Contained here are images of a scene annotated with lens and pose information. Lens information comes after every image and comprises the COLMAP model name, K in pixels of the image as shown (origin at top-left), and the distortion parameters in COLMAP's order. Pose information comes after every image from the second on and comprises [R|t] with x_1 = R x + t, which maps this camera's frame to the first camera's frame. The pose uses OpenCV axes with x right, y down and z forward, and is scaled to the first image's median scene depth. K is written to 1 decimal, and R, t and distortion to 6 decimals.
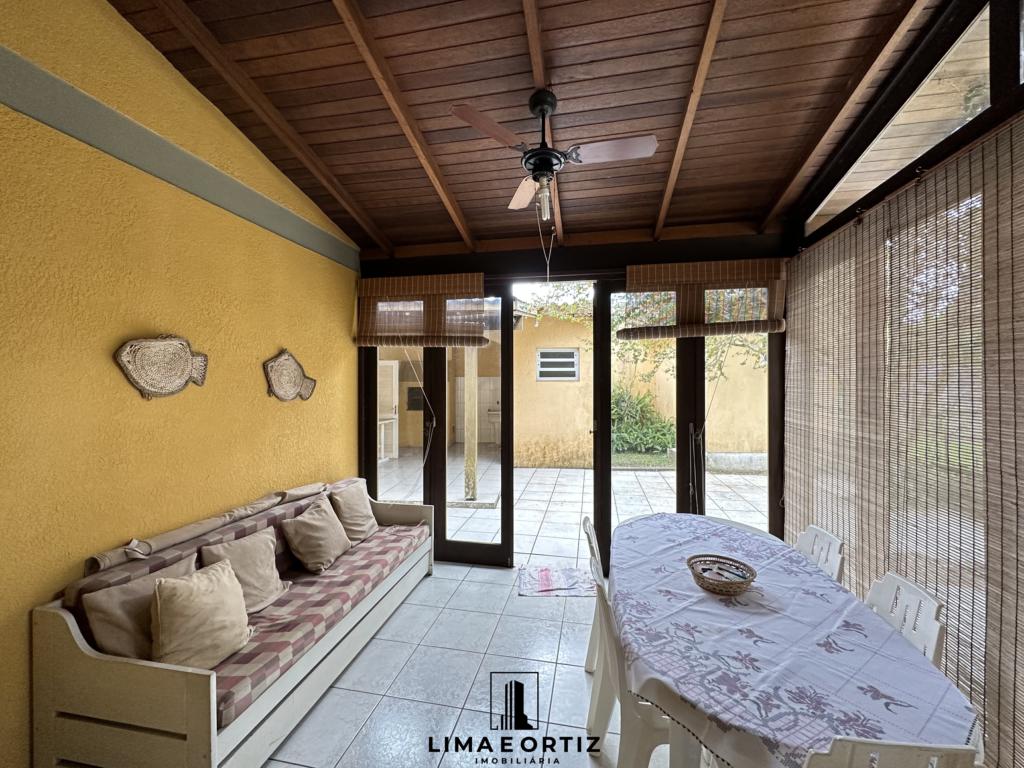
lens RADIAL K [[409.5, 0, 515.4], [0, 409.5, 382.9], [0, 0, 1]] dist [-0.001082, -0.000427]
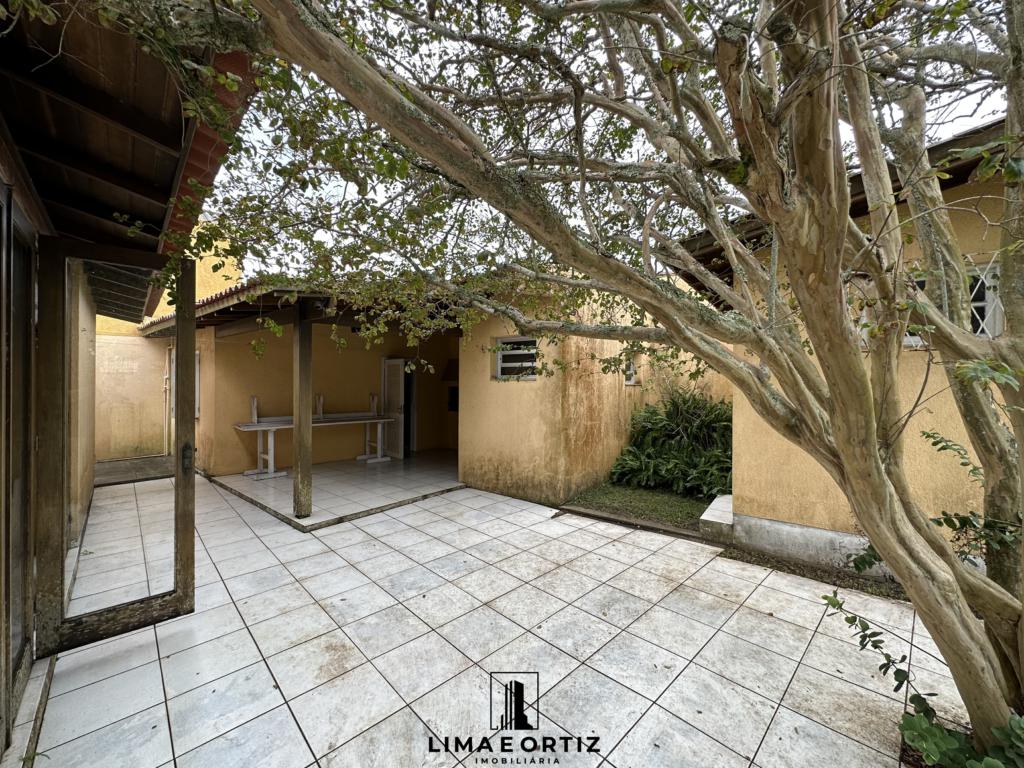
lens RADIAL K [[409.5, 0, 515.4], [0, 409.5, 382.9], [0, 0, 1]] dist [-0.001082, -0.000427]
pose [[0.821289, 0.004482, -0.570494, 0.531365], [-0.002402, 0.999987, 0.004398, -0.002726], [0.570507, -0.002242, 0.821290, 0.387820]]
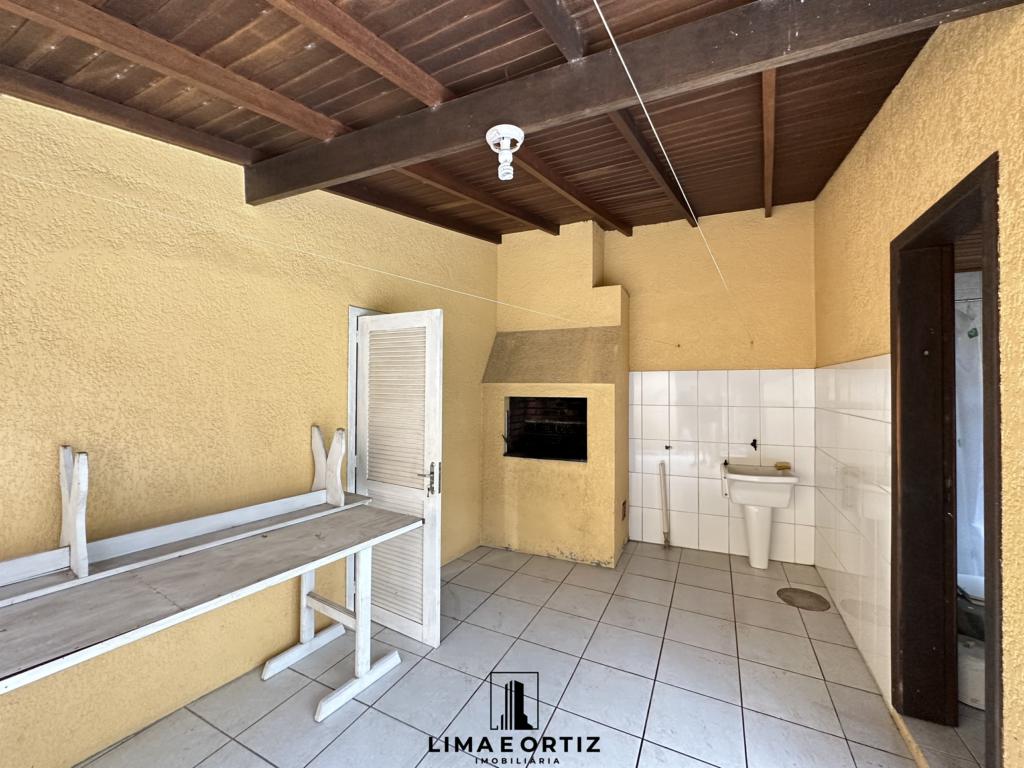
lens RADIAL K [[409.5, 0, 515.4], [0, 409.5, 382.9], [0, 0, 1]] dist [-0.001082, -0.000427]
pose [[0.931490, 0.004403, -0.363741, -0.145526], [-0.005277, 0.999985, -0.001410, -0.002310], [0.363730, 0.003233, 0.931499, 0.821284]]
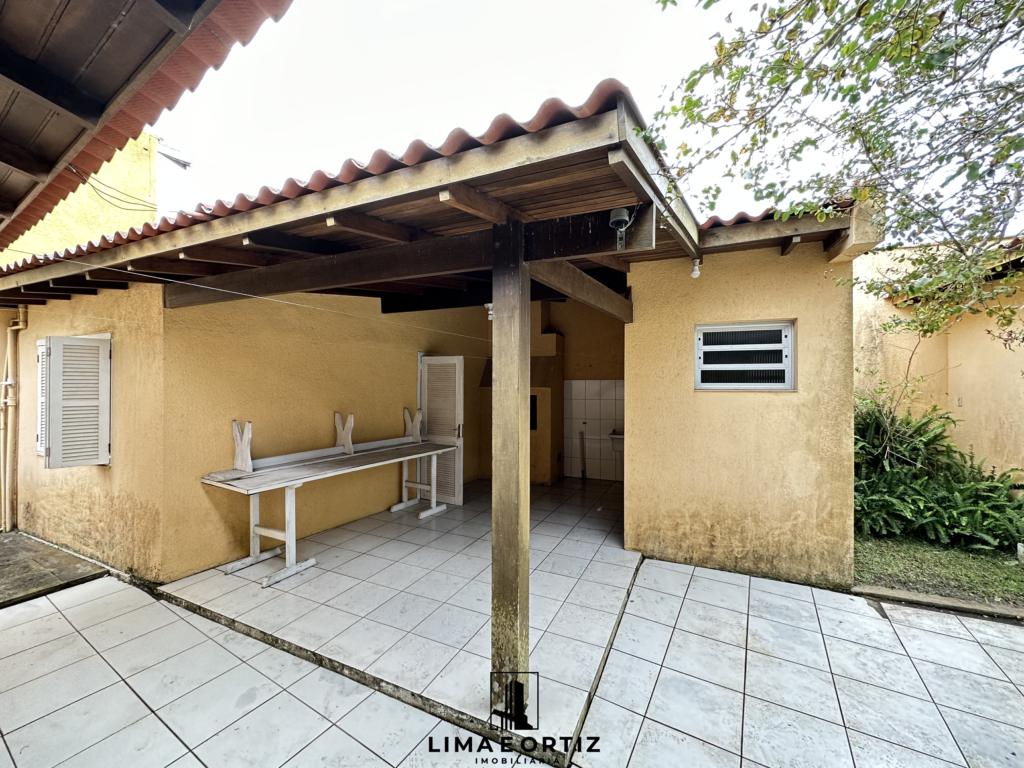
lens RADIAL K [[409.5, 0, 515.4], [0, 409.5, 382.9], [0, 0, 1]] dist [-0.001082, -0.000427]
pose [[0.938972, 0.003177, -0.343980, 0.017515], [-0.002575, 0.999994, 0.002206, -0.014416], [0.343985, -0.001186, 0.938974, 0.455911]]
